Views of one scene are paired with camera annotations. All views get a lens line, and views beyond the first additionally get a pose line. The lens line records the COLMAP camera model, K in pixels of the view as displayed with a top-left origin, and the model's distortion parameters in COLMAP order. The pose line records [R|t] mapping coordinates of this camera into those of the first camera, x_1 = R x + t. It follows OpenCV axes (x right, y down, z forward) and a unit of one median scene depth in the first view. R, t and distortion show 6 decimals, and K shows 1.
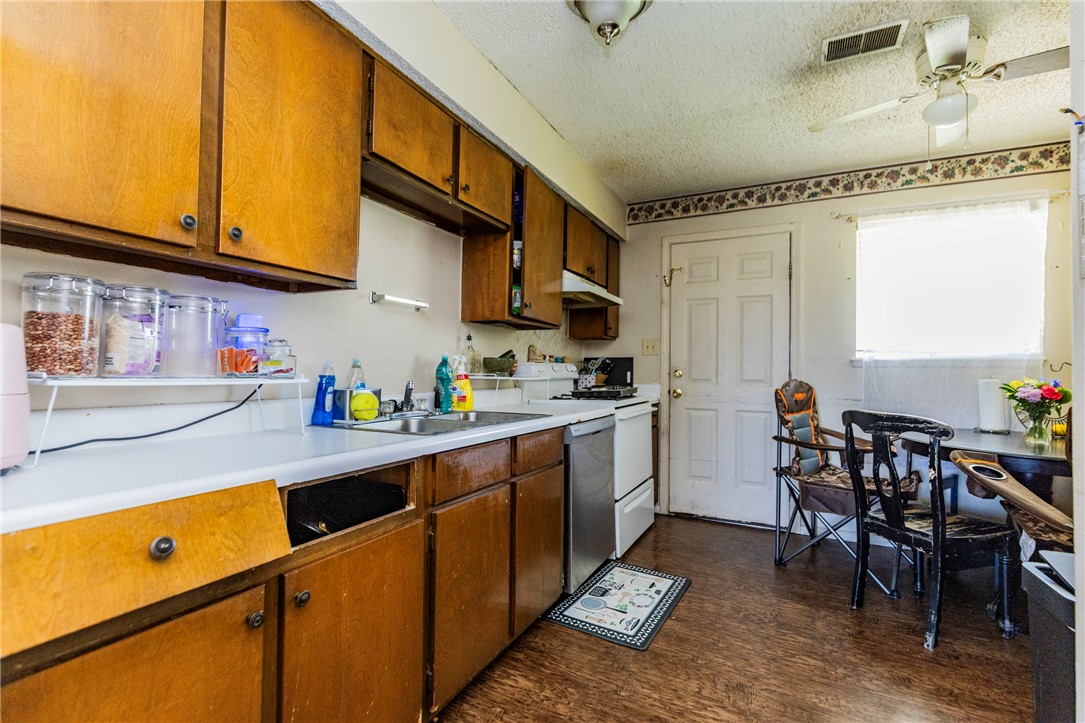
lens RADIAL K [[492.8, 0, 539.7], [0, 492.8, 364.0], [0, 0, 1]] dist [0.001027, -0.000252]
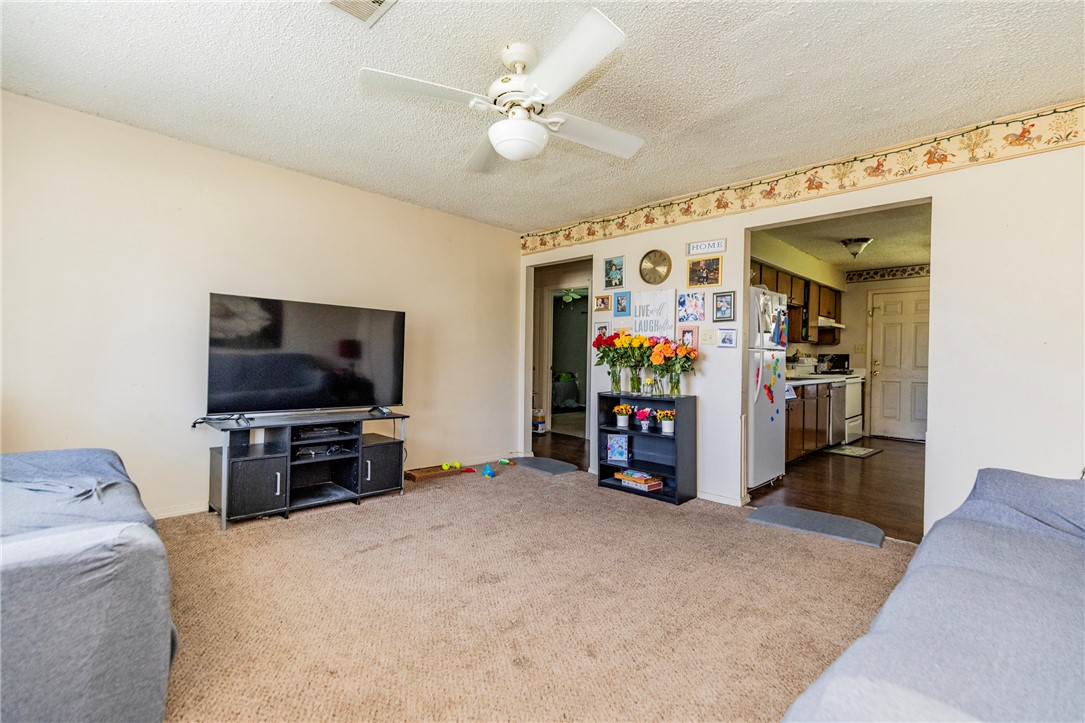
lens RADIAL K [[492.8, 0, 545.8], [0, 492.8, 360.0], [0, 0, 1]] dist [0.001027, -0.000252]
pose [[0.953644, 0.006075, -0.300875, -0.372790], [-0.000087, 0.999802, 0.019914, -0.030666], [0.300937, -0.018965, 0.953456, -1.224811]]
